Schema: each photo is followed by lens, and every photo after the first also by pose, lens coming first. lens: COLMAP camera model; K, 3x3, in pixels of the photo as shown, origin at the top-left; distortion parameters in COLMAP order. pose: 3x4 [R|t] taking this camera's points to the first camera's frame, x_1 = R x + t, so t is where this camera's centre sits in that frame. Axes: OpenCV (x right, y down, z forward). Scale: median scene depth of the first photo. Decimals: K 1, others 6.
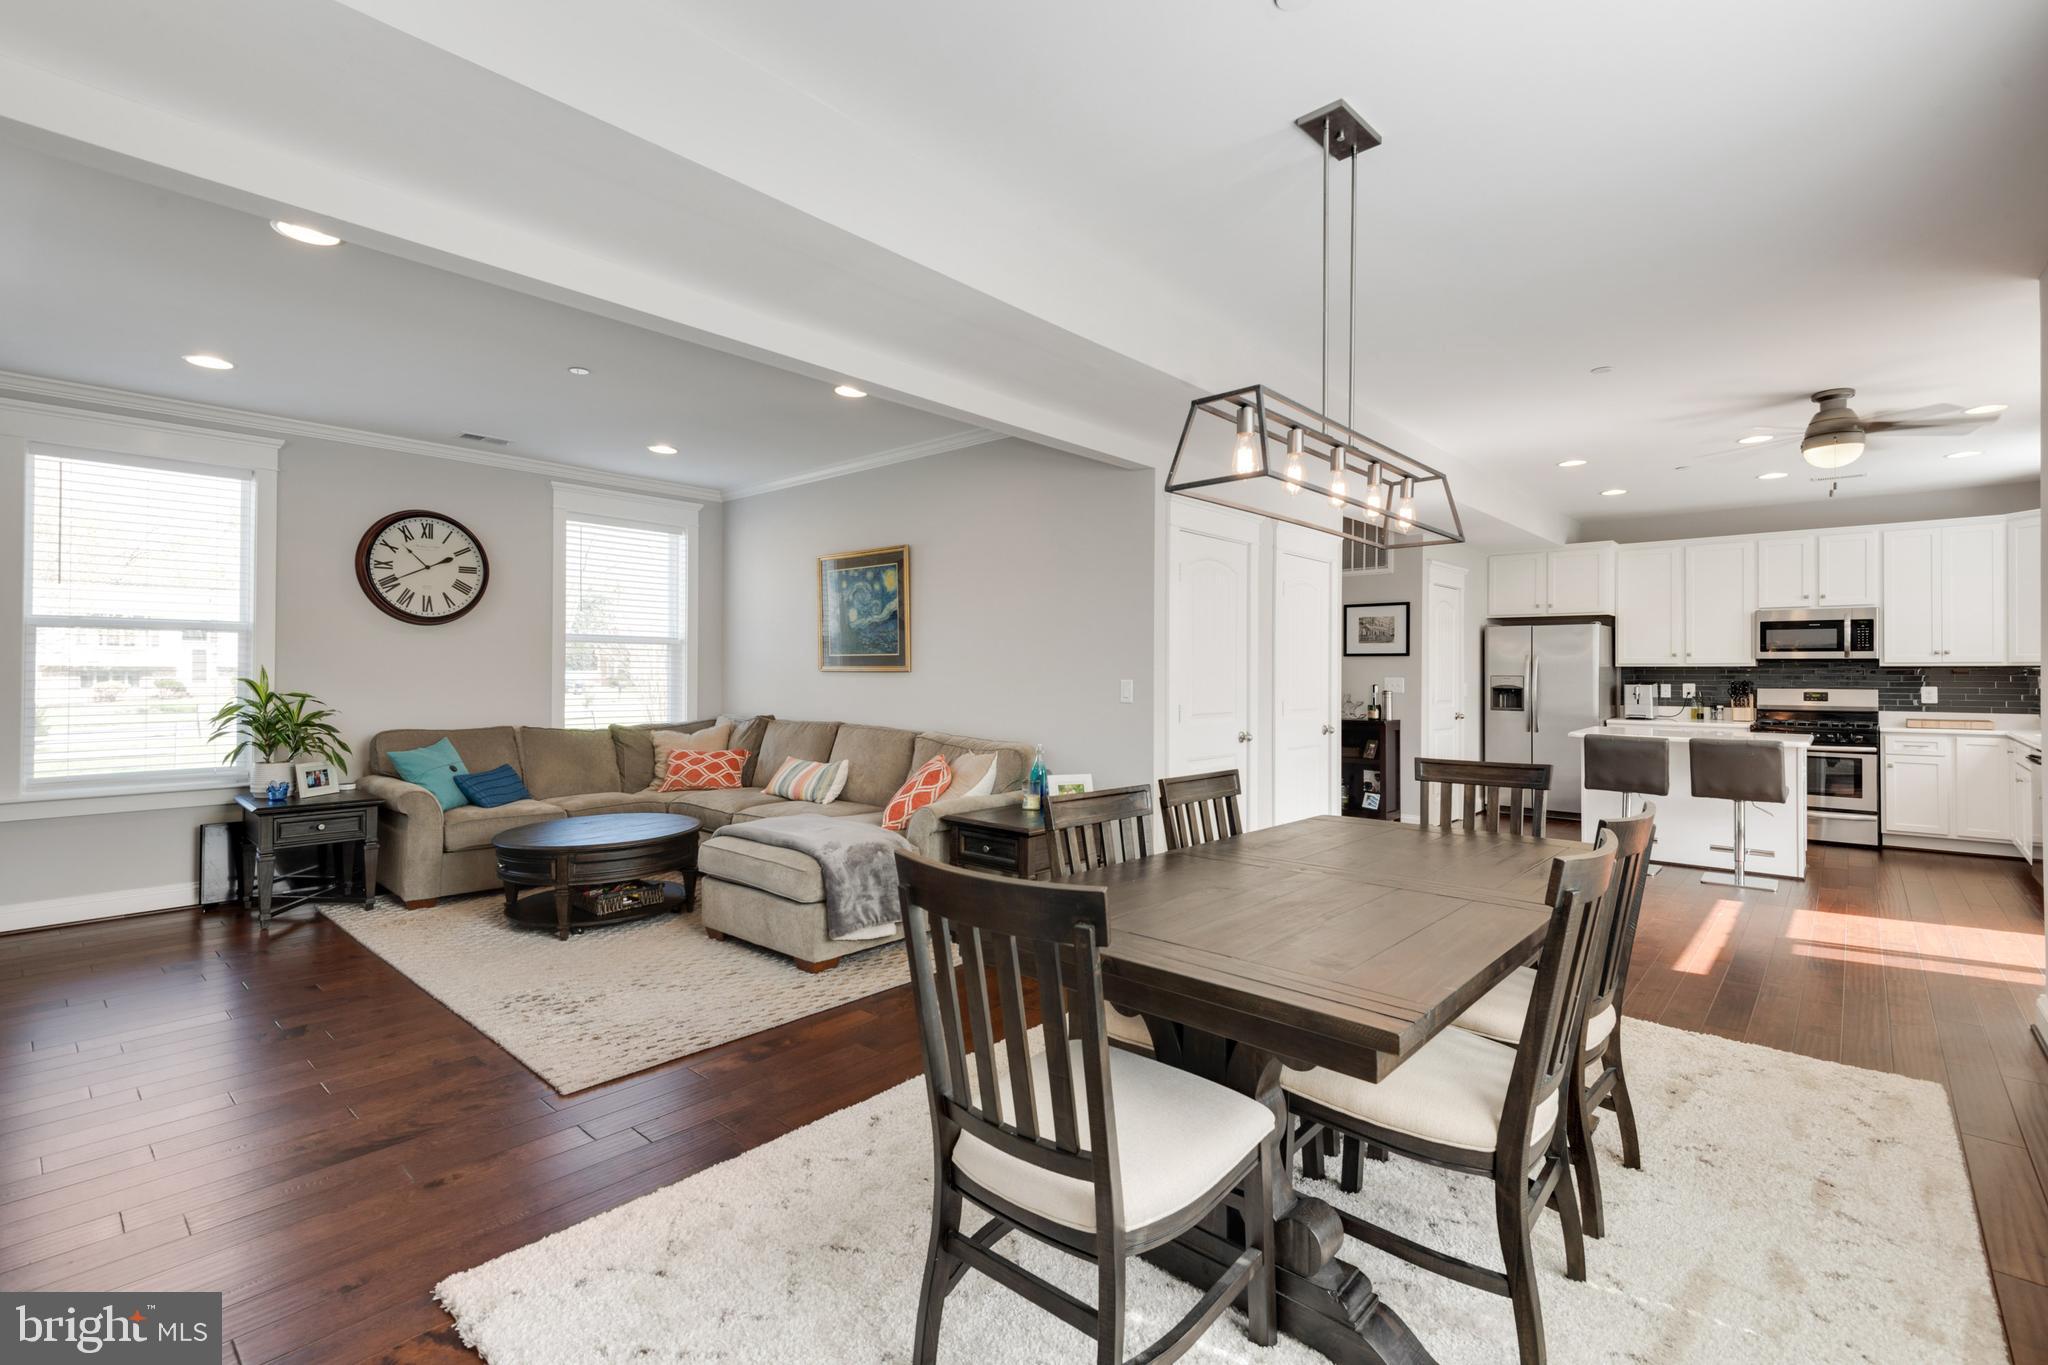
lens RADIAL K [[925.1, 0, 1036.4], [0, 925.1, 667.2], [0, 0, 1]] dist [0.028702, -0.015864]
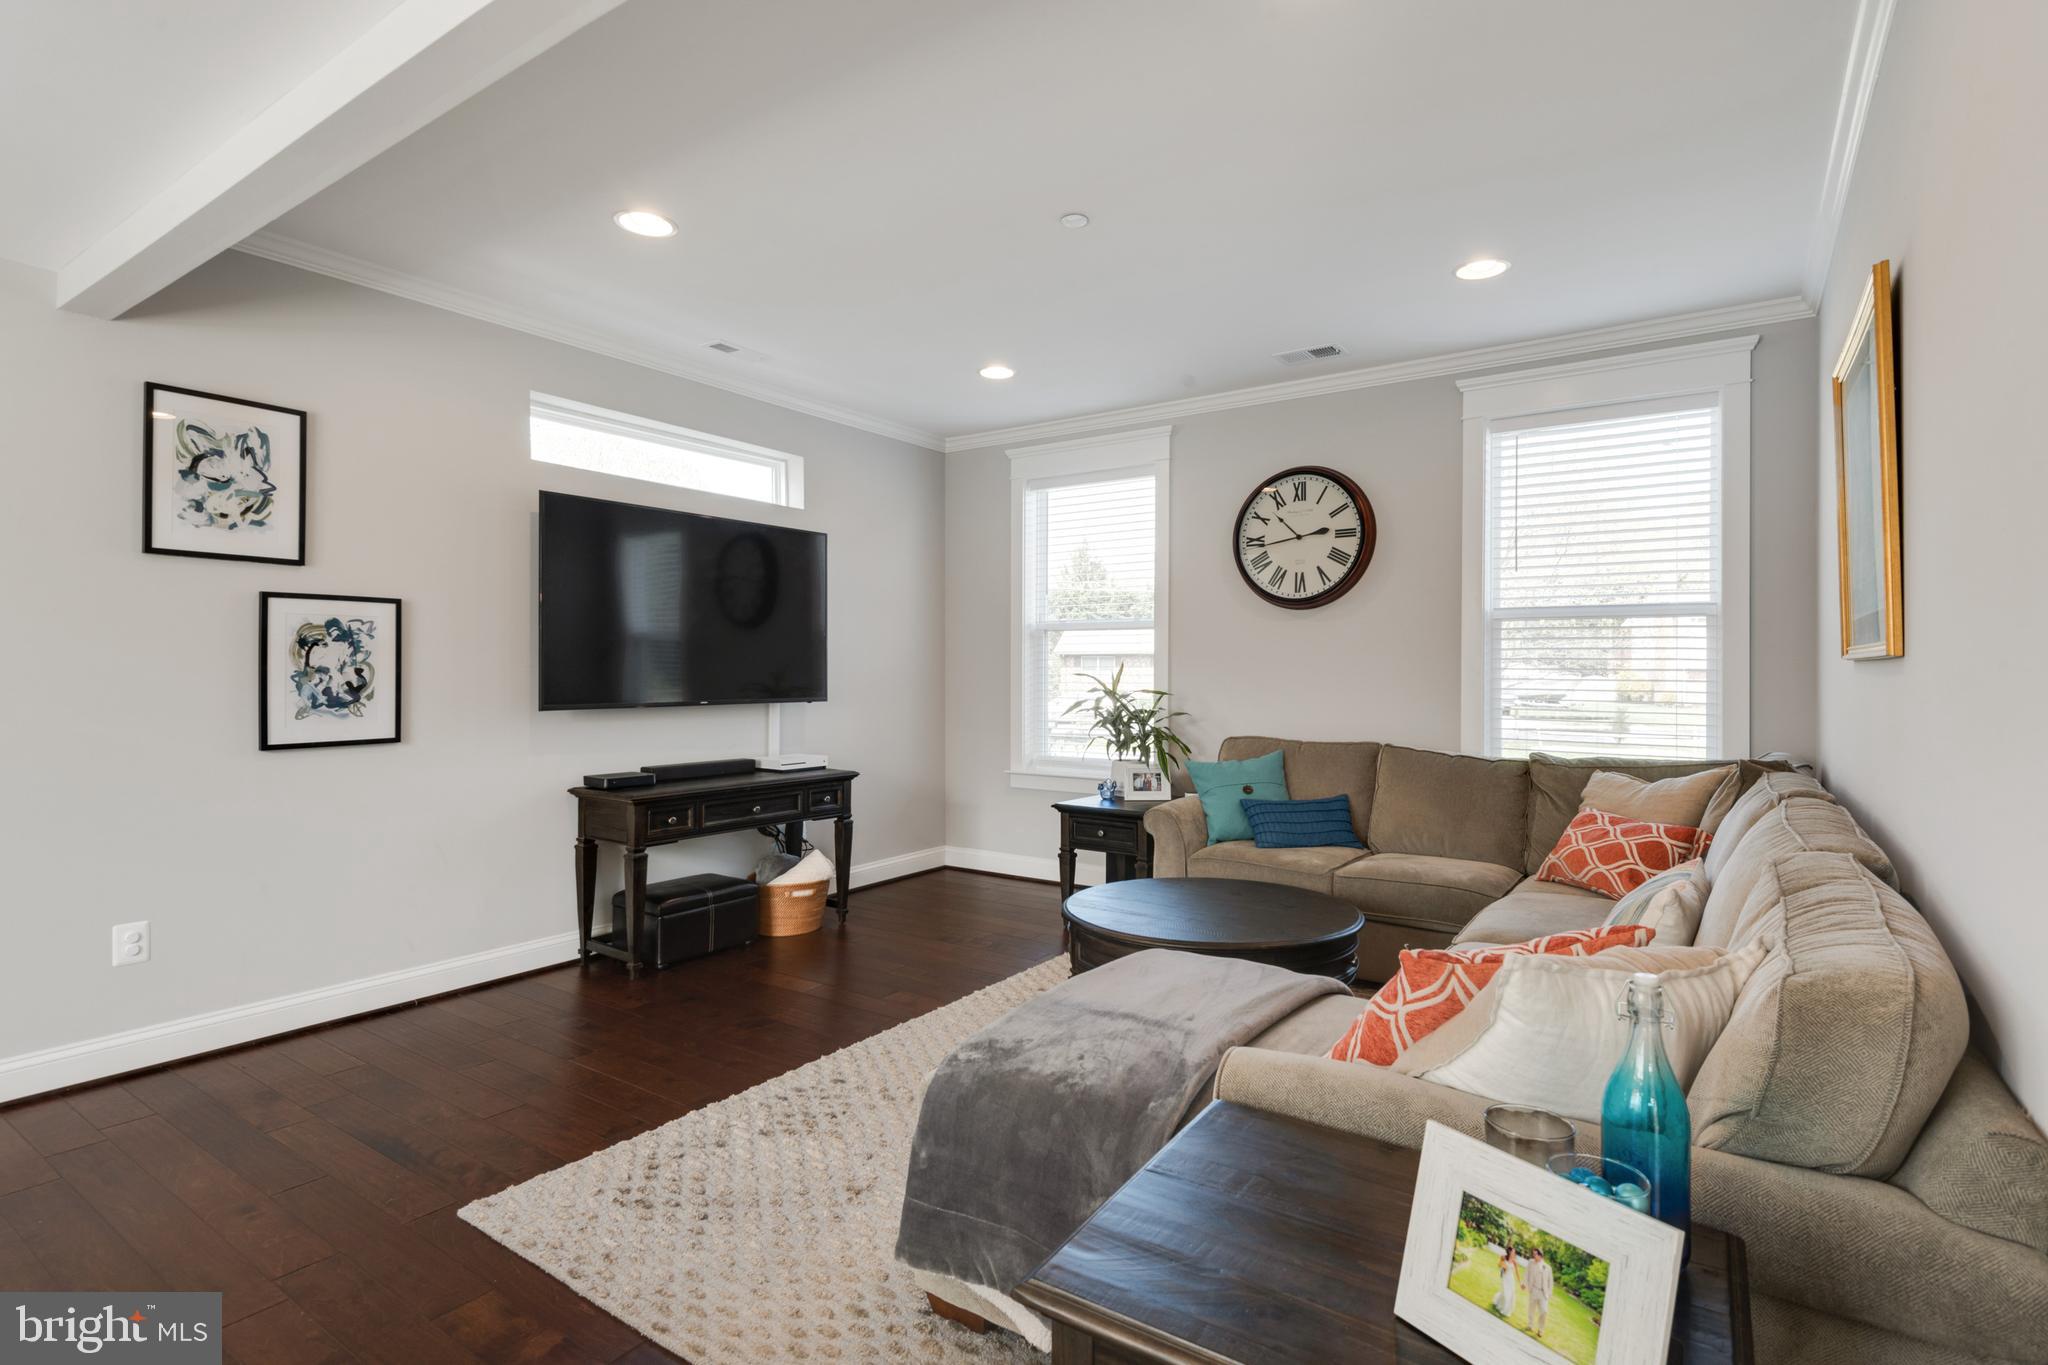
lens RADIAL K [[1007.4, 0, 1020.5], [0, 1007.4, 664.0], [0, 0, 1]] dist [0.000857, -0.000298]
pose [[0.110106, -0.009371, -0.993876, 0.201062], [0.002825, 0.999954, -0.009115, 0.010494], [0.993916, -0.001804, 0.110127, 0.739602]]
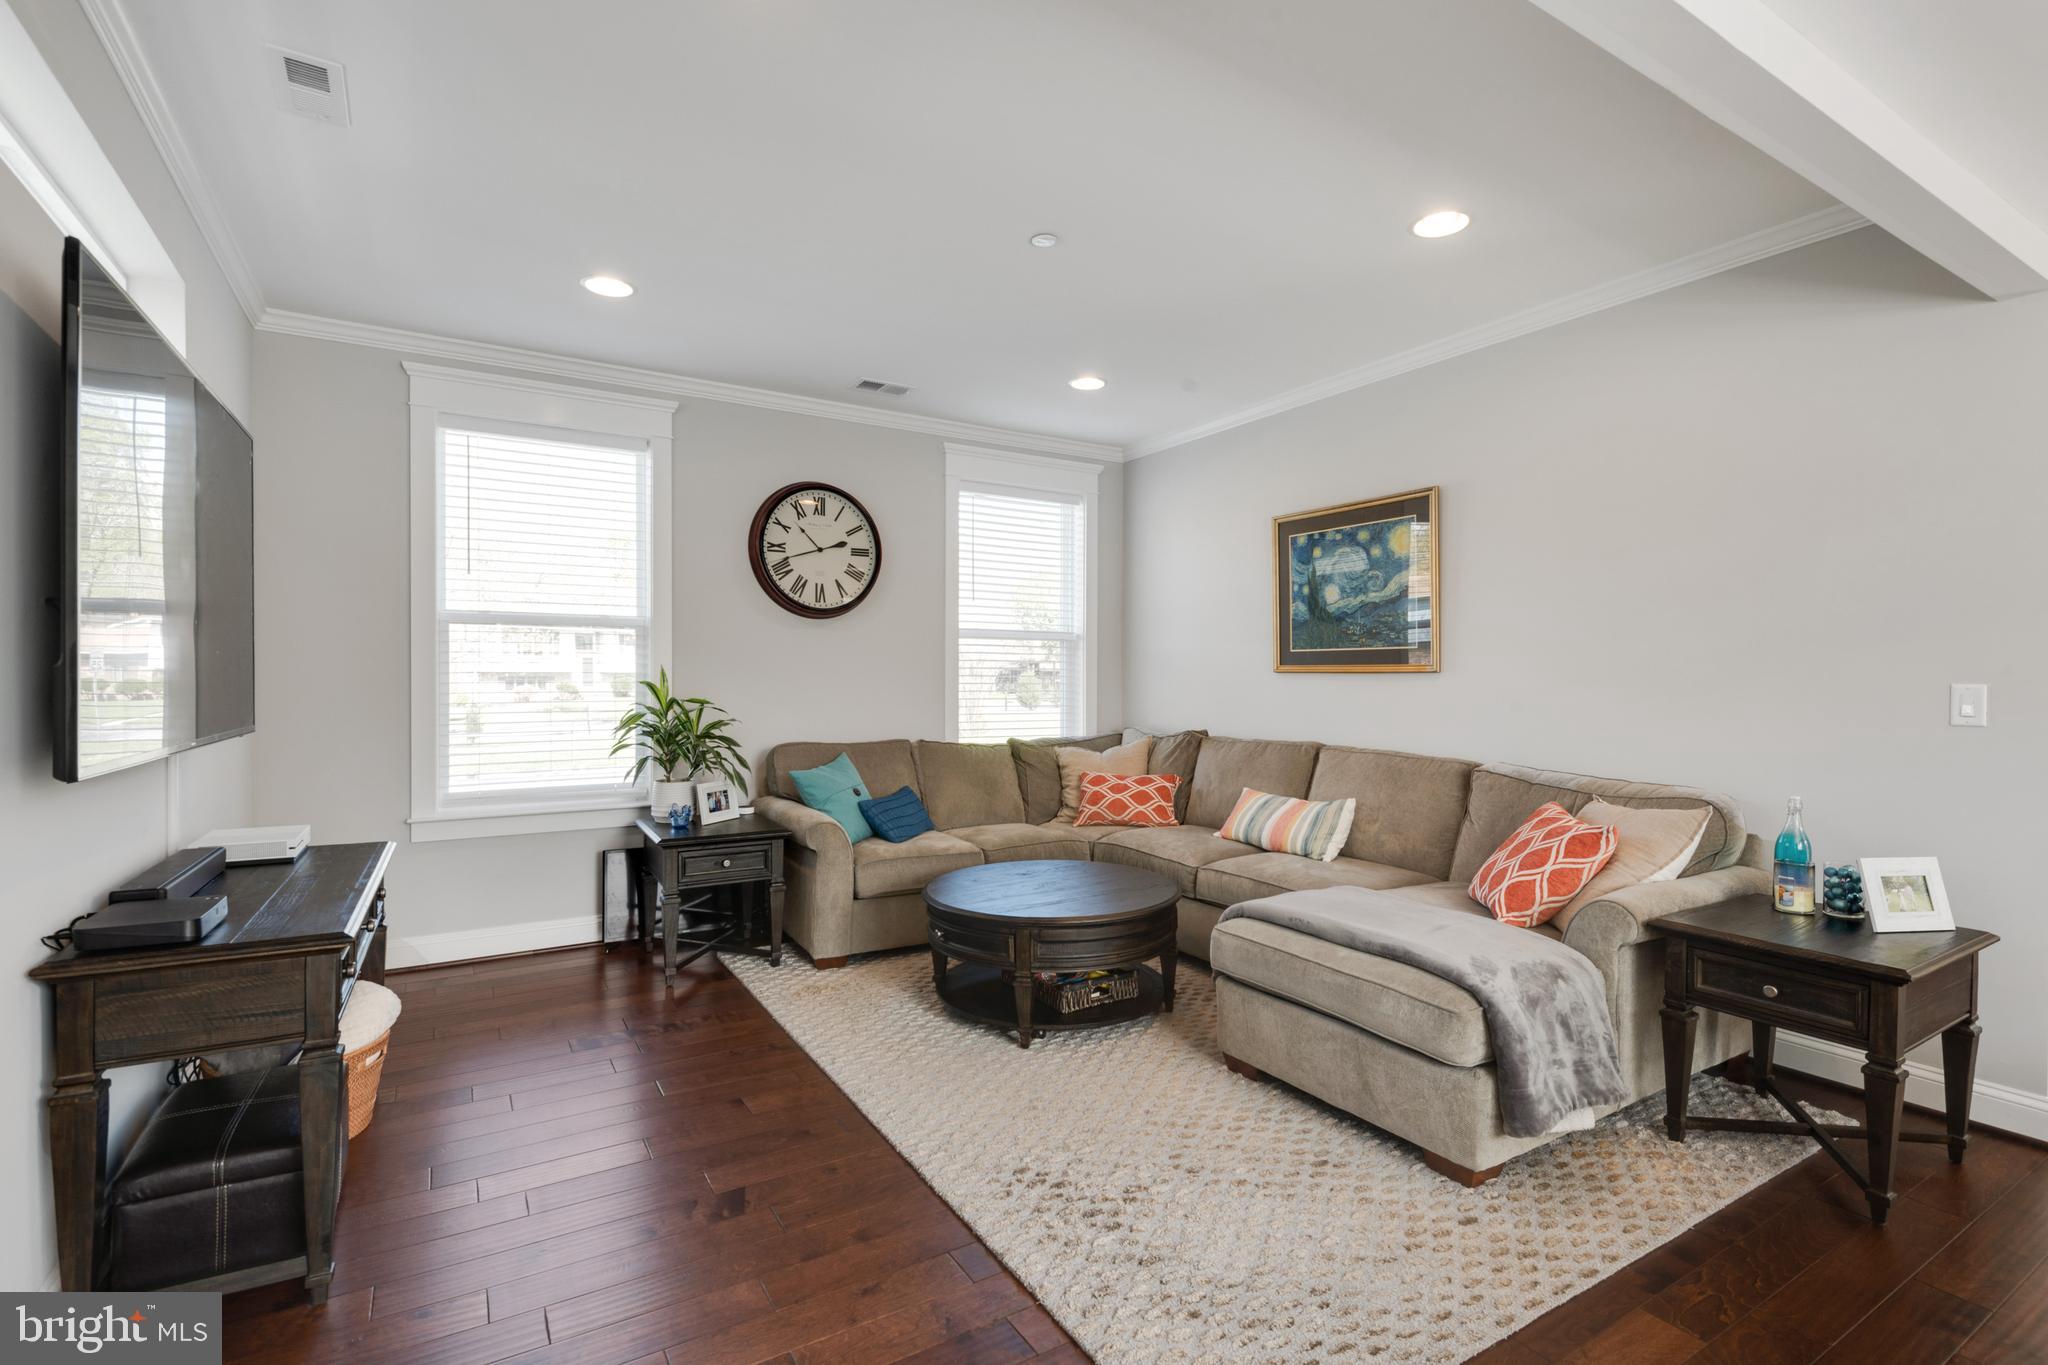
lens RADIAL K [[954.7, 0, 1032.0], [0, 954.7, 687.0], [0, 0, 1]] dist [0.043083, -0.039841]
pose [[0.956395, 0.002354, -0.292066, -0.241243], [0.002313, 0.999875, 0.015632, 0.004081], [0.292066, -0.015626, 0.956270, 0.254558]]
